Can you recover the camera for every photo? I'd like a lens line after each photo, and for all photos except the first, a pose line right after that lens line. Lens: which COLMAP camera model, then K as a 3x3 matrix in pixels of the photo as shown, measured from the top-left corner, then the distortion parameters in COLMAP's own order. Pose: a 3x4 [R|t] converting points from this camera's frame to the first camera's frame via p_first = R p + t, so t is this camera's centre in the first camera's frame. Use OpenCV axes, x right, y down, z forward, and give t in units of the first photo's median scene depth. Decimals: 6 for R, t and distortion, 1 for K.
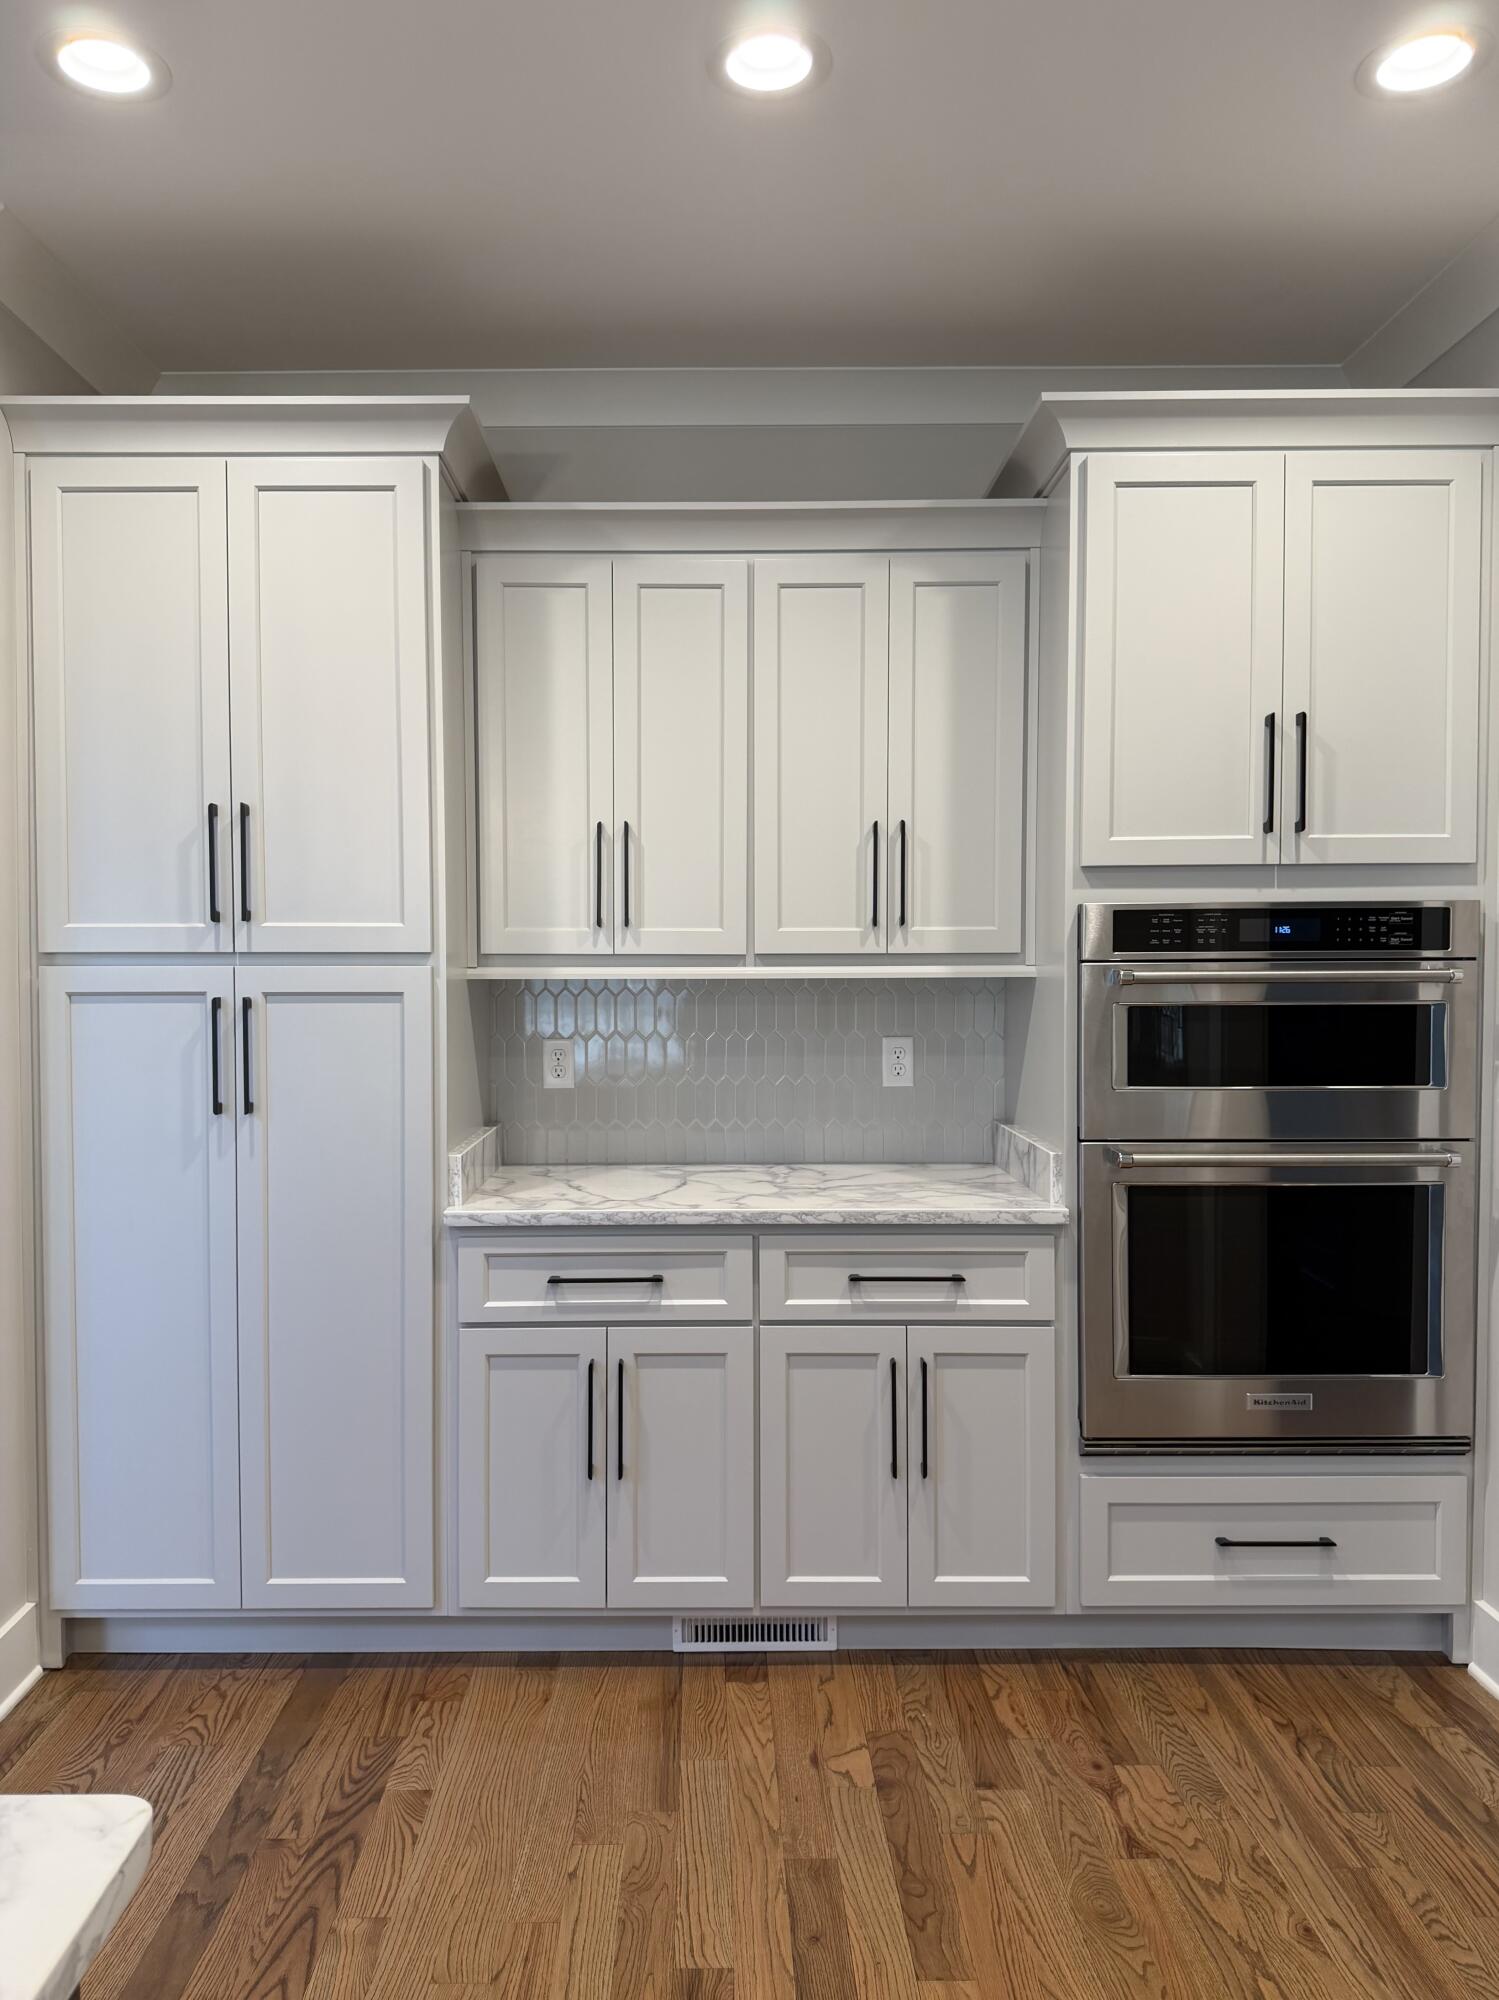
lens RADIAL K [[1424.4, 0, 818.3], [0, 1424.4, 960.7], [0, 0, 1]] dist [0.044285, -0.039208]
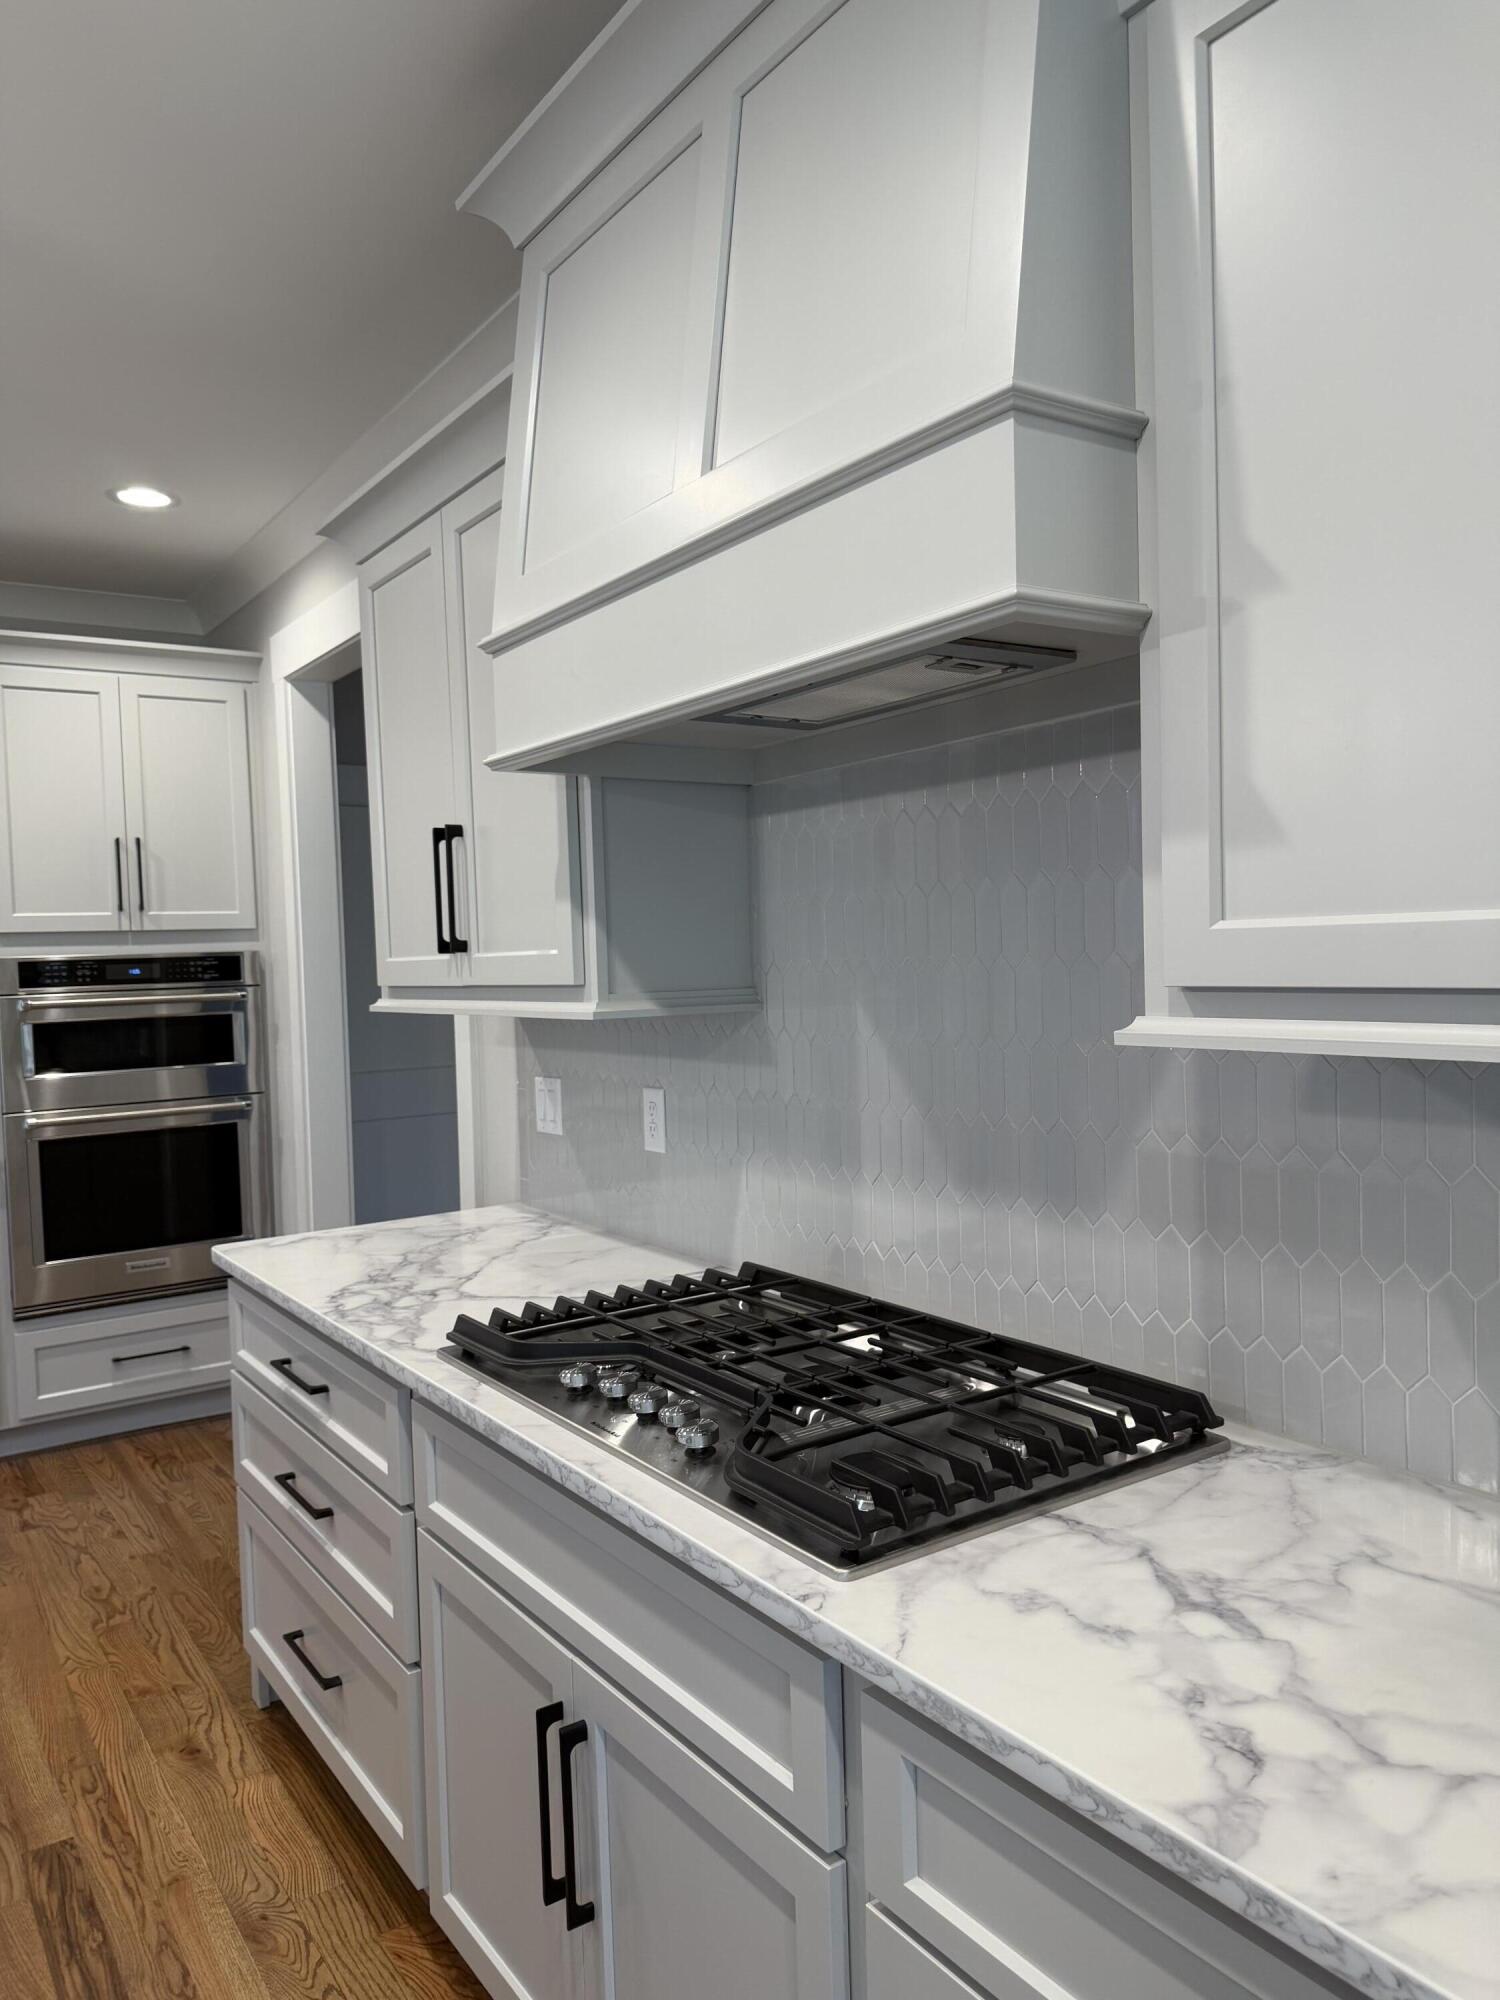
lens RADIAL K [[1424.4, 0, 754.8], [0, 1424.4, 995.8], [0, 0, 1]] dist [0.044285, -0.039208]
pose [[0.866604, -0.041385, 0.497278, 0.126527], [0.030825, 0.999091, 0.029430, -0.020410], [-0.498044, -0.010176, 0.867092, -0.747336]]
